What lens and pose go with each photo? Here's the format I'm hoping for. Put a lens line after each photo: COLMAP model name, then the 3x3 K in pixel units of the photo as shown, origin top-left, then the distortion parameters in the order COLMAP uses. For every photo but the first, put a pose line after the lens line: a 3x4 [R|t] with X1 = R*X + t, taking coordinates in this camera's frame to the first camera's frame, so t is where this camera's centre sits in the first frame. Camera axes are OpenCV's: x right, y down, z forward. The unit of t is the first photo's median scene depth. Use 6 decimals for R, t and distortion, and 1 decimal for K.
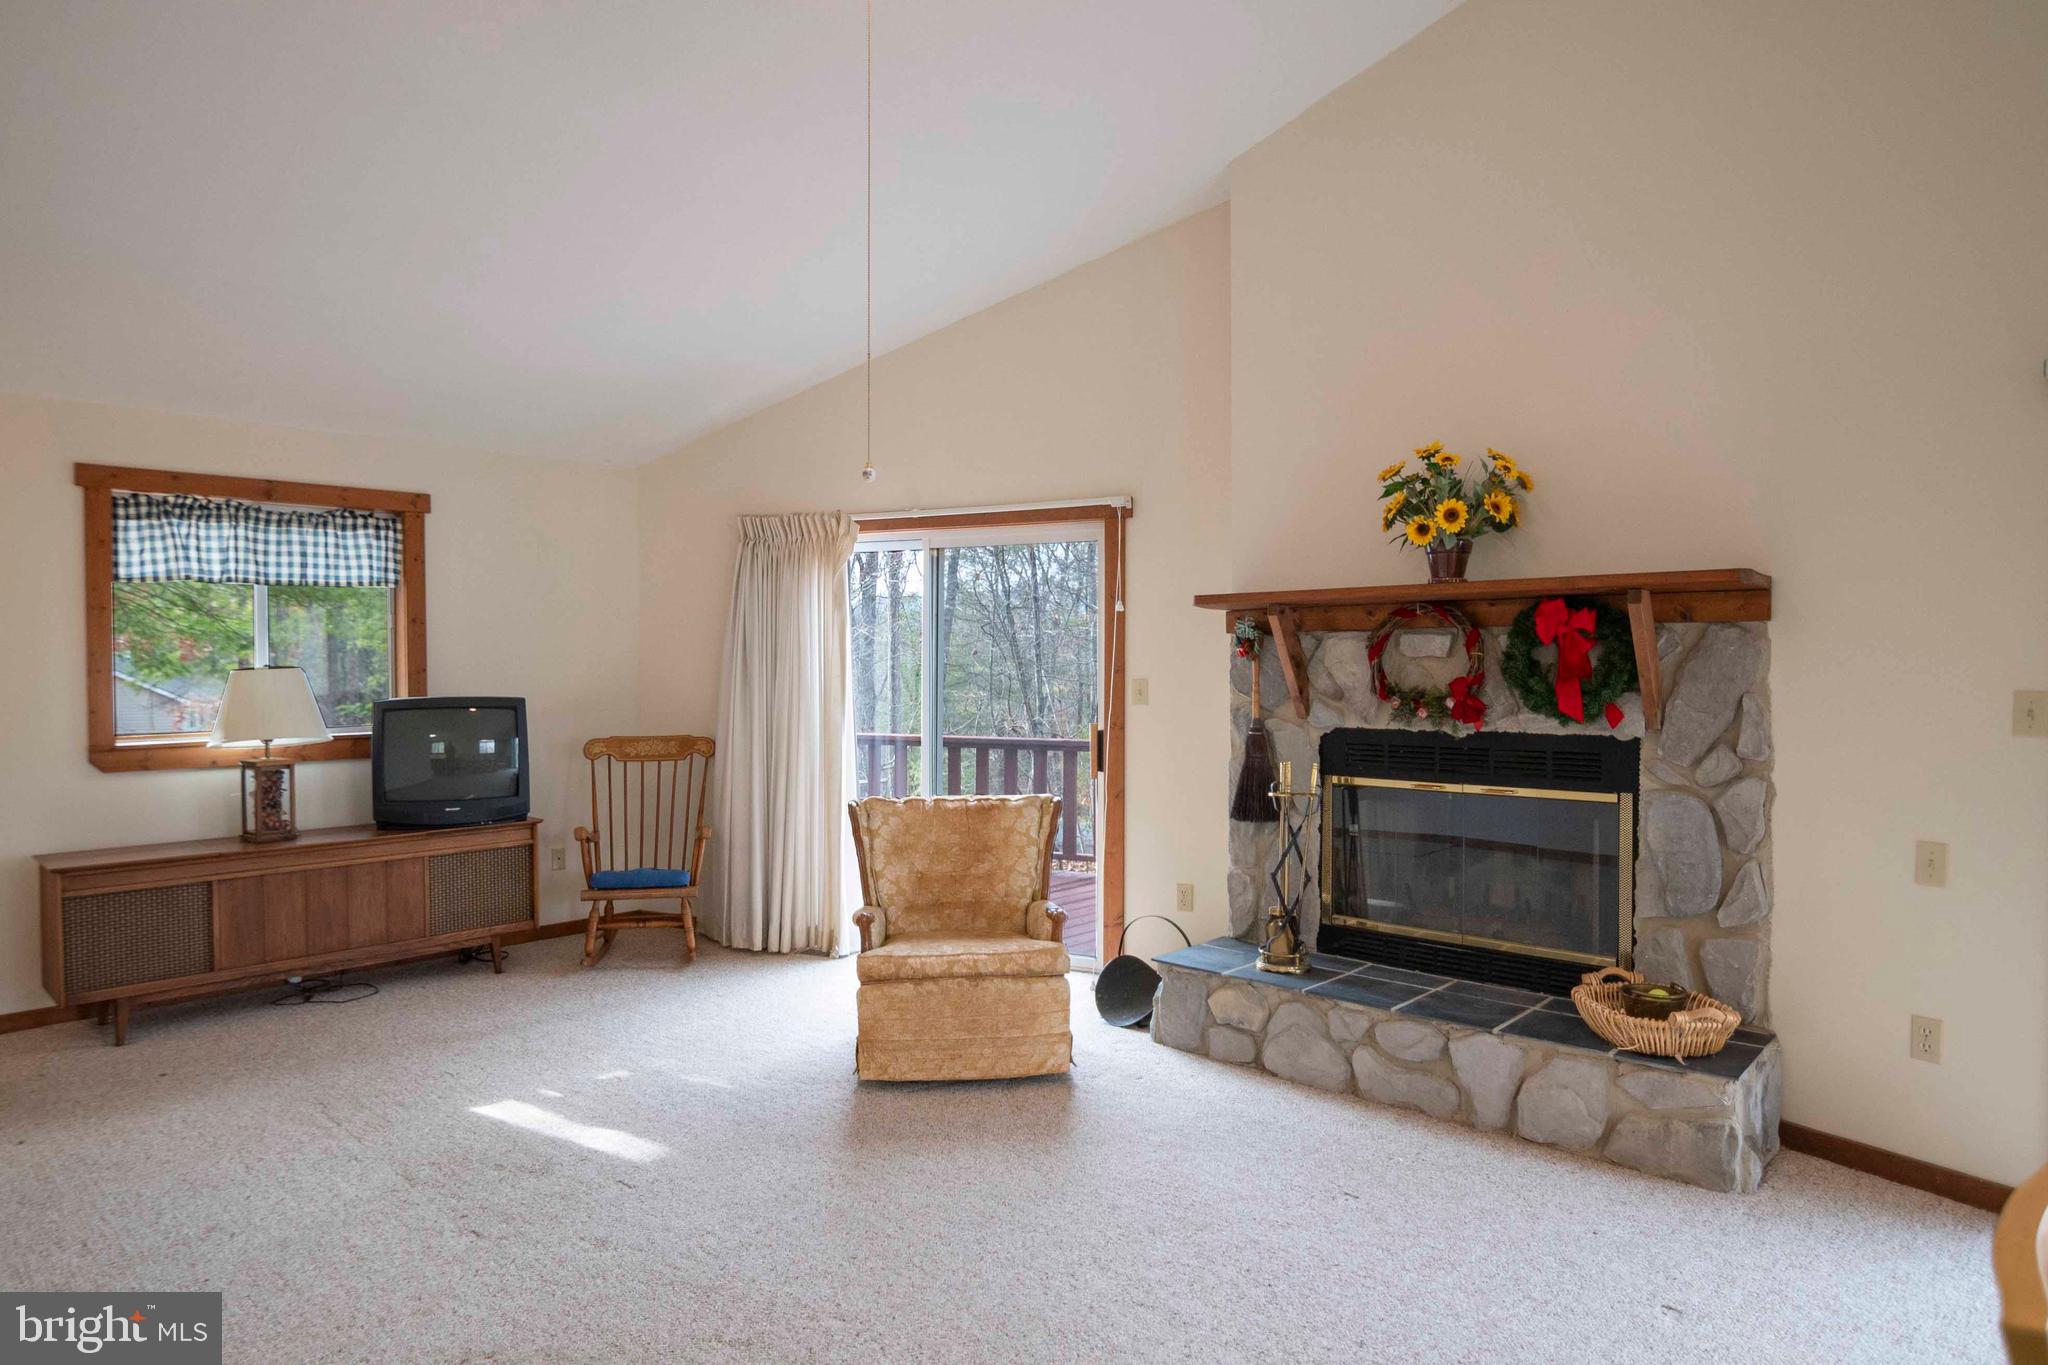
lens RADIAL K [[1176.8, 0, 1015.1], [0, 1176.8, 683.2], [0, 0, 1]] dist [-0.023129, 0.000972]
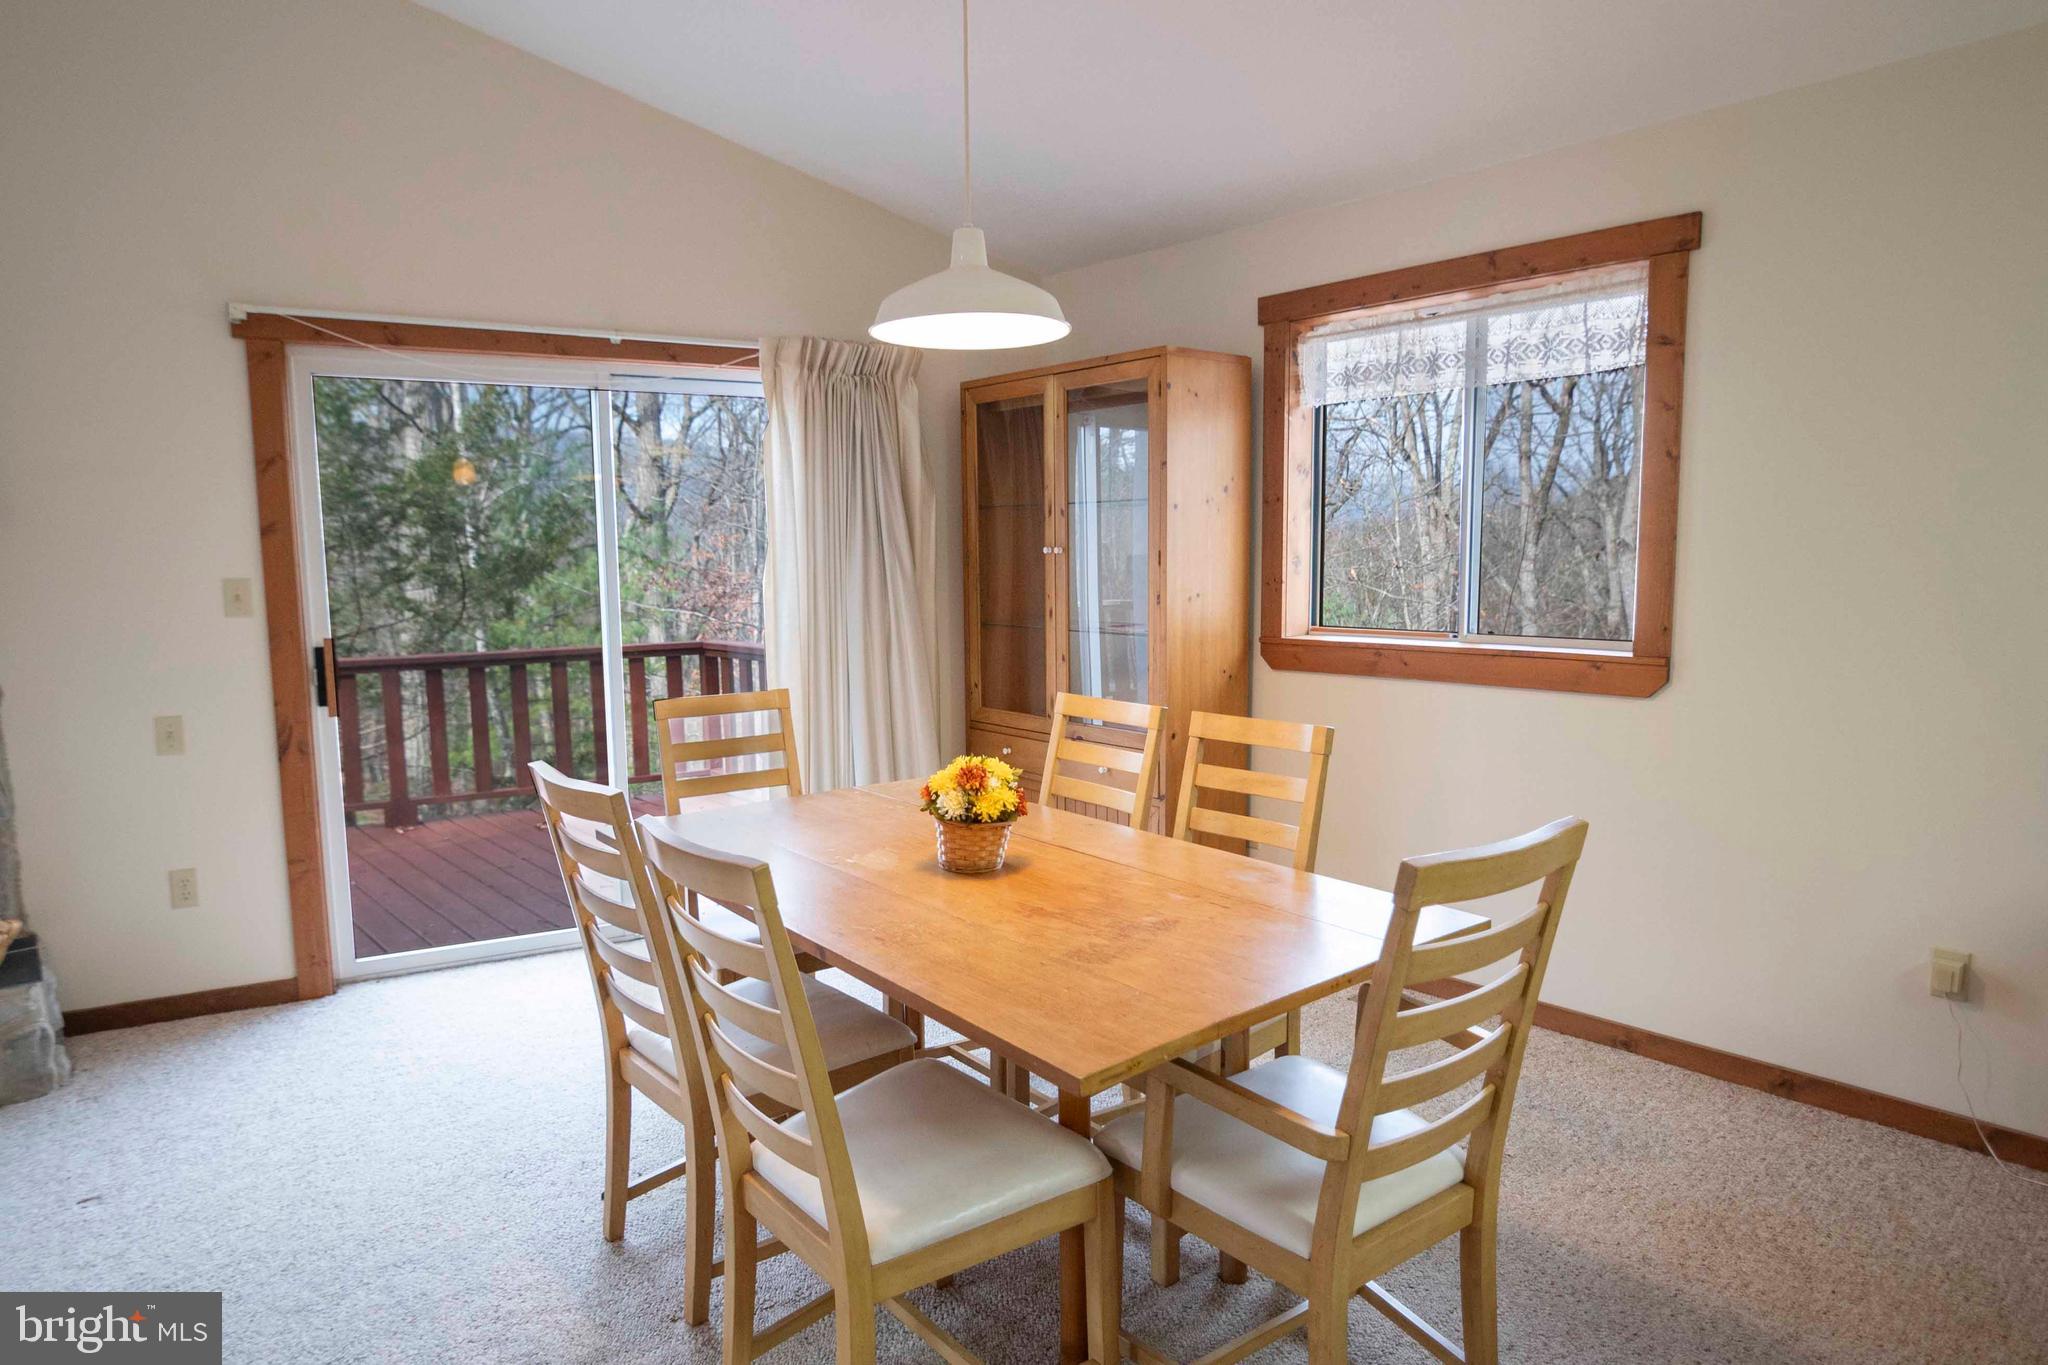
lens RADIAL K [[1182.4, 0, 1005.6], [0, 1182.4, 687.3], [0, 0, 1]] dist [-0.019509, 0.001304]
pose [[0.088424, -0.113552, 0.989589, -0.183758], [0.026790, 0.993393, 0.111595, 0.002264], [-0.995723, 0.016643, 0.090882, 0.060023]]
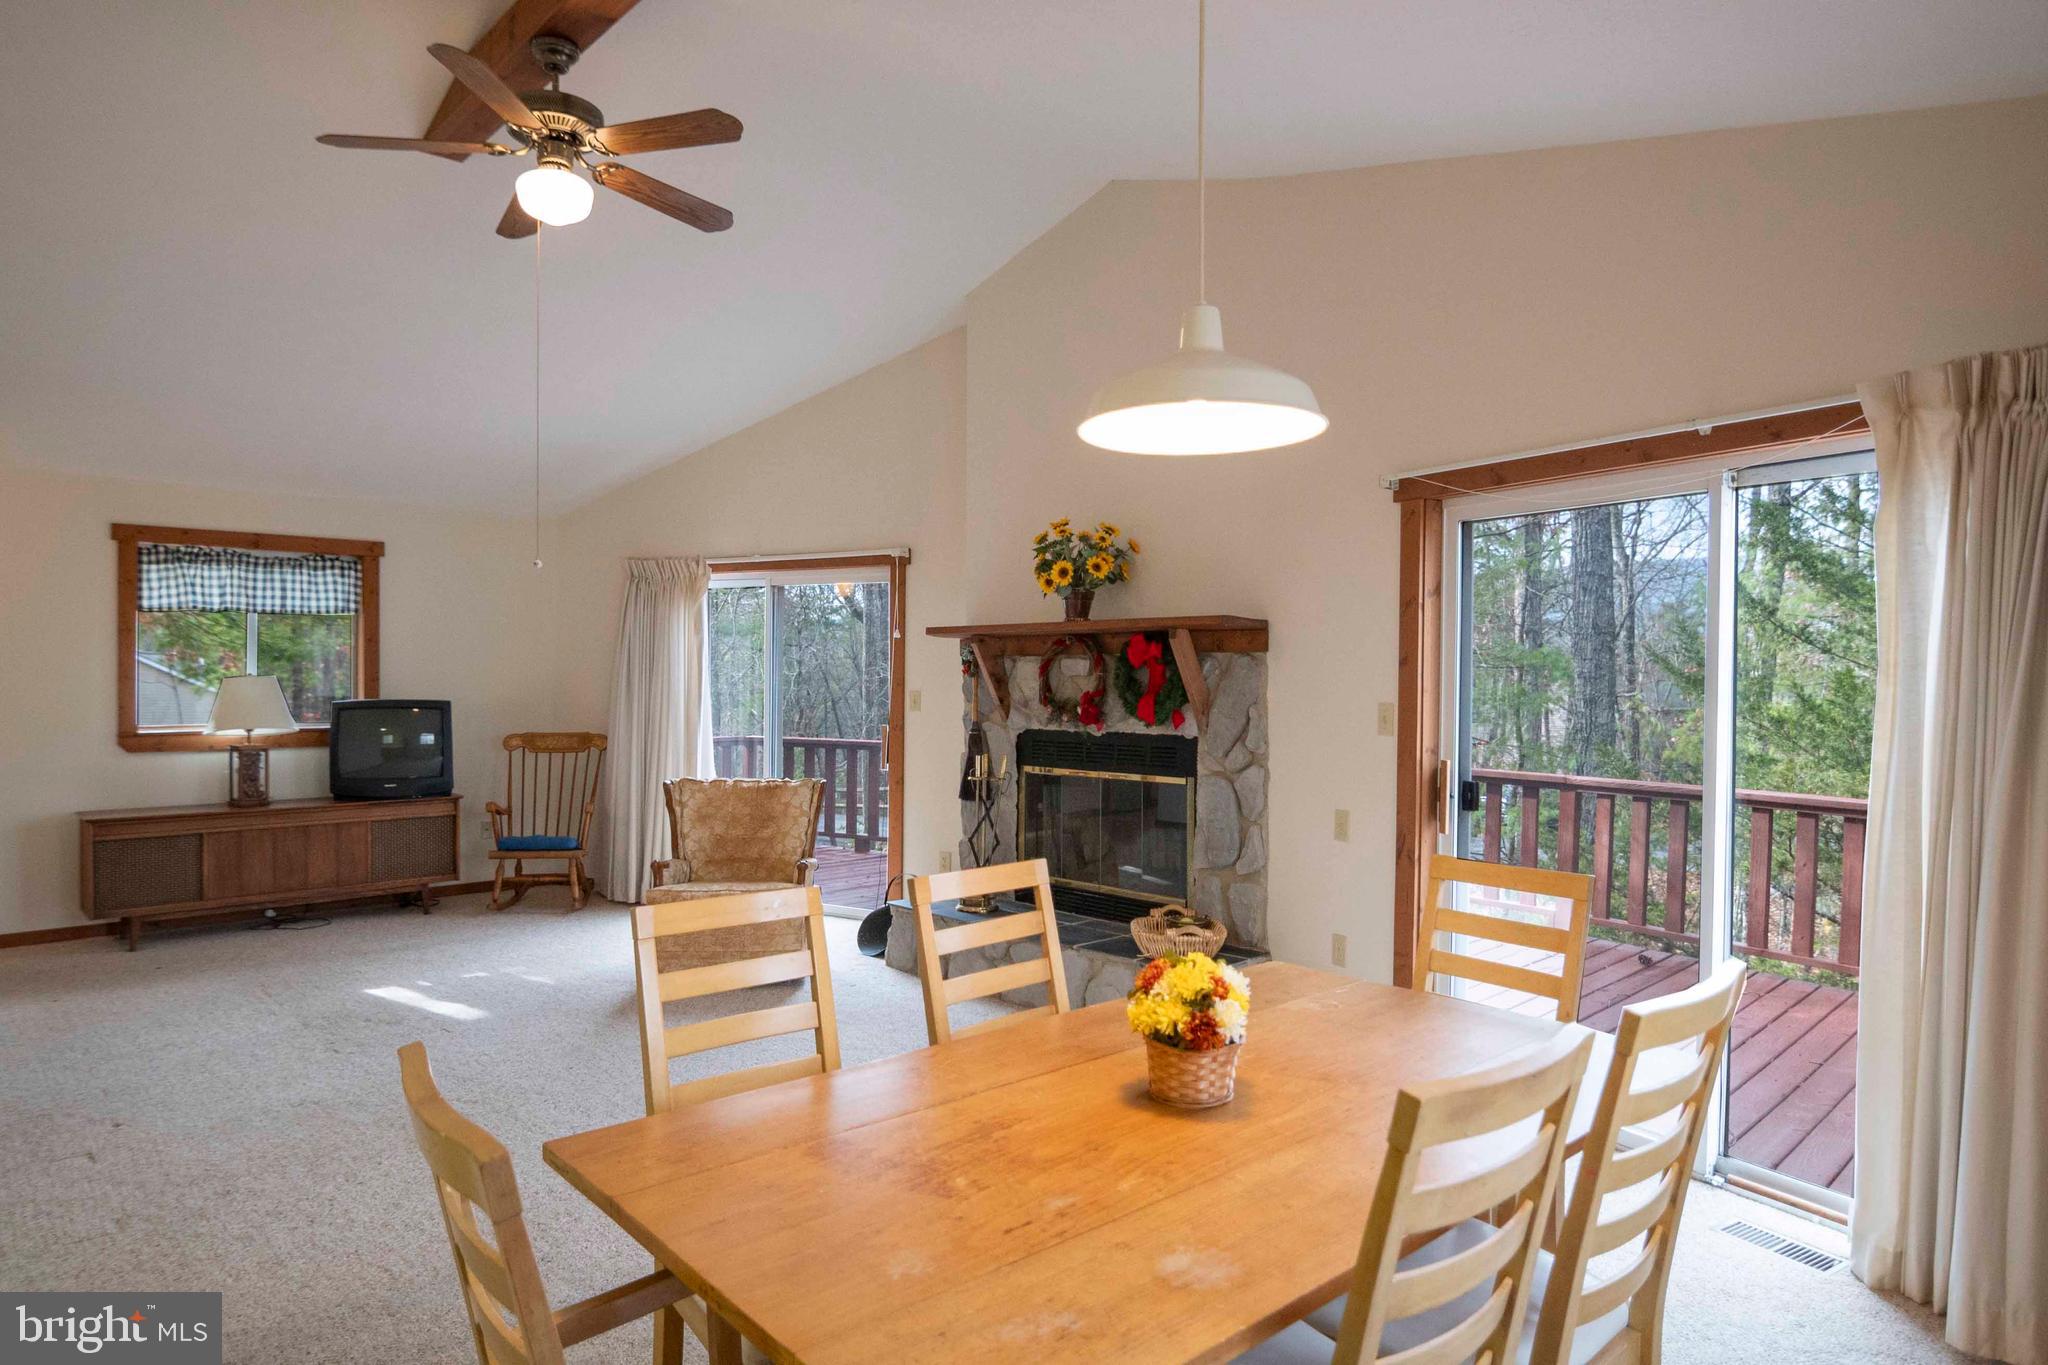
lens RADIAL K [[1176.8, 0, 1015.1], [0, 1176.8, 683.2], [0, 0, 1]] dist [-0.023129, 0.000972]
pose [[0.998890, 0.009252, -0.046197, 0.322439], [-0.009758, 0.999895, -0.010725, 0.000984], [0.046093, 0.011164, 0.998875, -0.317664]]
